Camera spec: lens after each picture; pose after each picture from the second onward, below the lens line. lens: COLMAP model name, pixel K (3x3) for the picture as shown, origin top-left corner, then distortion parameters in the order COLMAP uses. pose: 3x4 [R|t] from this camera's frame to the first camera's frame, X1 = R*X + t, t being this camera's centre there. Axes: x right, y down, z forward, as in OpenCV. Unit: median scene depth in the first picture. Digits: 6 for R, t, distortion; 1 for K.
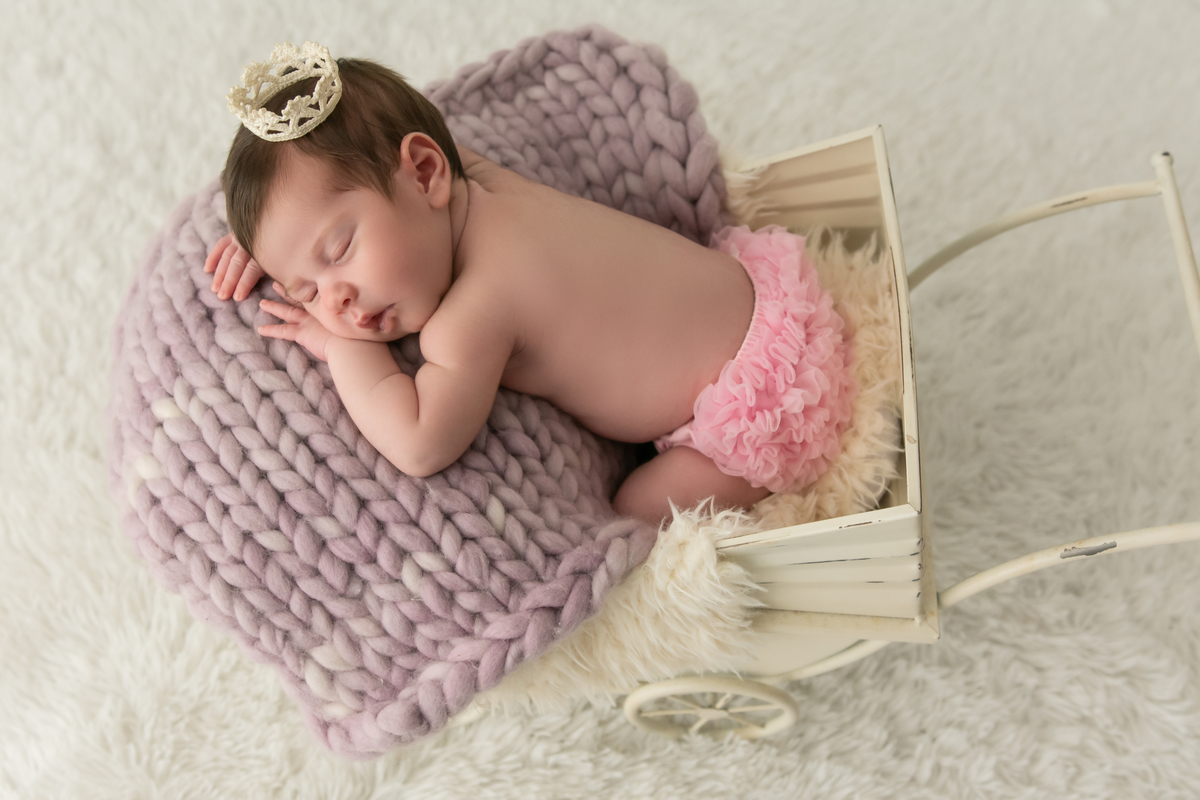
lens RADIAL K [[1203.2, 0, 605.7], [0, 1203.2, 402.4], [0, 0, 1]] dist [-0.026479, 0.000000]
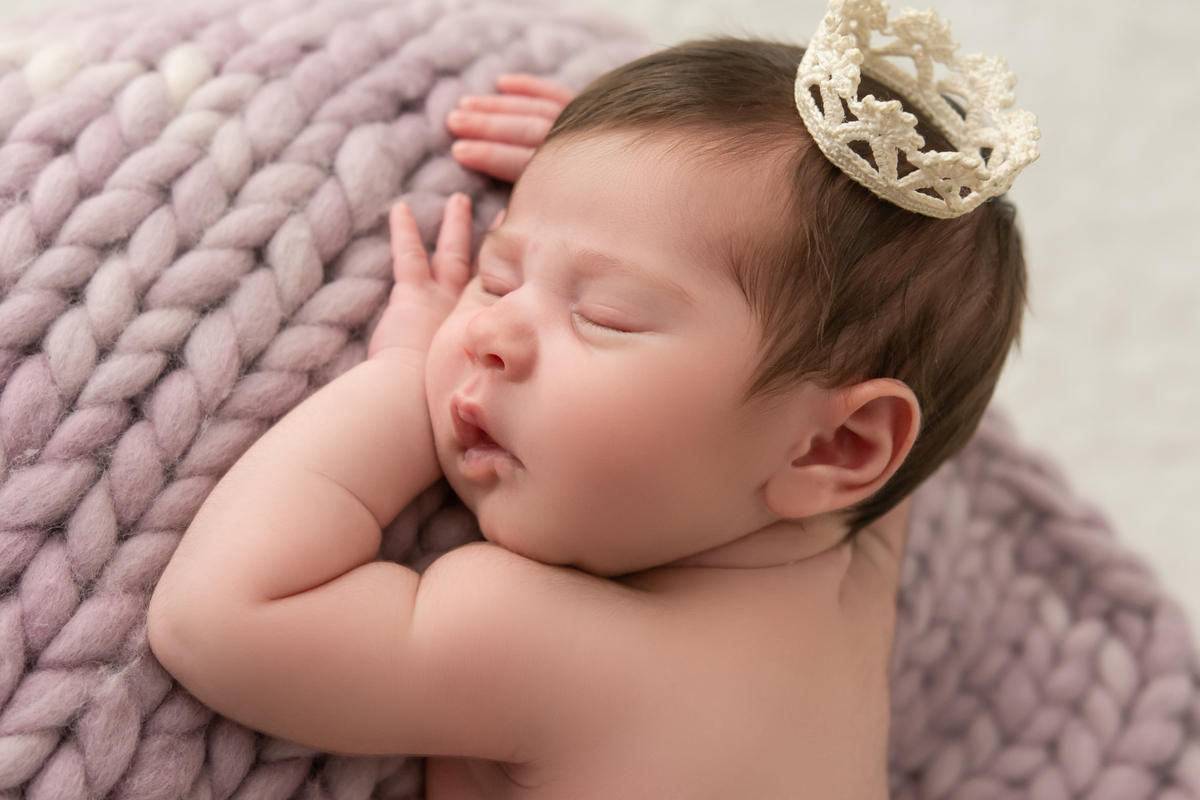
lens RADIAL K [[1945.8, 0, 596.5], [0, 1945.8, 398.5], [0, 0, 1]] dist [0.005620, 0.000000]
pose [[0.290635, 0.934916, -0.203628, -0.047718], [-0.956600, 0.279197, -0.083463, -0.052912], [-0.021178, 0.219048, 0.975484, 0.302335]]
